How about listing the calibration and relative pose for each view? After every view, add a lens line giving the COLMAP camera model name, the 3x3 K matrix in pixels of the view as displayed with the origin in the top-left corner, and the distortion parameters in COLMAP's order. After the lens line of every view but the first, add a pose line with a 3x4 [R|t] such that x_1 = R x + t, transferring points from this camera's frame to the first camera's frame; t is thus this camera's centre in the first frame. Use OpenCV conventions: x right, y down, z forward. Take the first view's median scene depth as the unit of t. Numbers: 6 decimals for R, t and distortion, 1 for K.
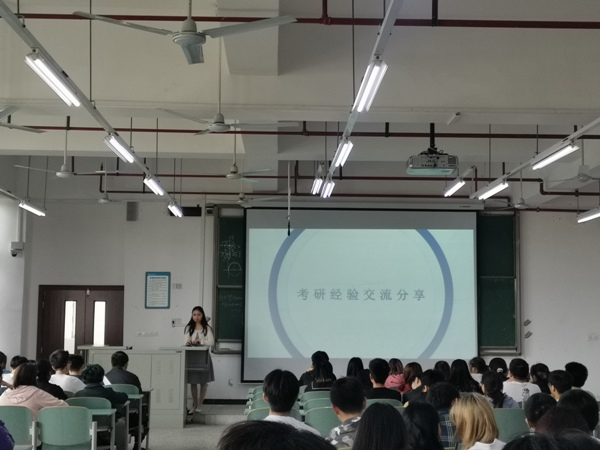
lens RADIAL K [[946.9, 0, 298.5], [0, 946.9, 225.5], [0, 0, 1]] dist [0.065489, 0.000000]
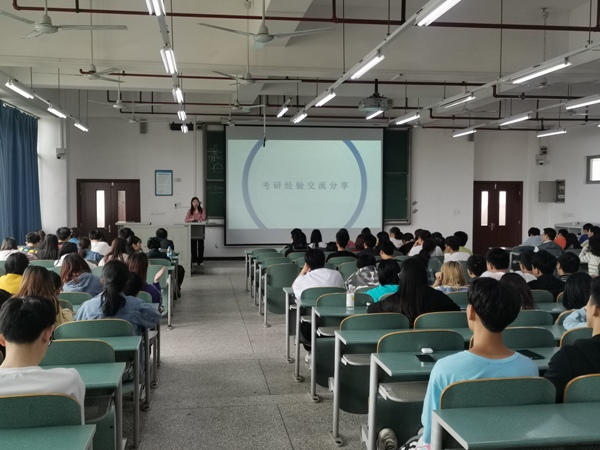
lens RADIAL K [[702.5, 0, 295.5], [0, 702.5, 222.1], [0, 0, 1]] dist [0.026150, 0.000000]
pose [[0.994052, -0.010470, 0.108405, -0.074124], [-0.004363, 0.990741, 0.135697, -0.019742], [-0.108822, -0.135363, 0.984802, -0.080159]]
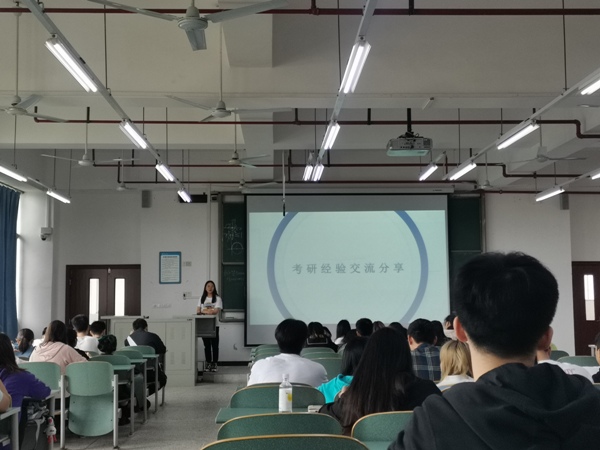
lens RADIAL K [[818.3, 0, 297.1], [0, 818.3, 228.1], [0, 0, 1]] dist [0.067433, 0.000000]
pose [[0.999839, -0.016761, 0.006400, -0.001067], [0.016689, 0.999798, 0.011191, 0.013313], [-0.006587, -0.011083, 0.999917, 0.011703]]
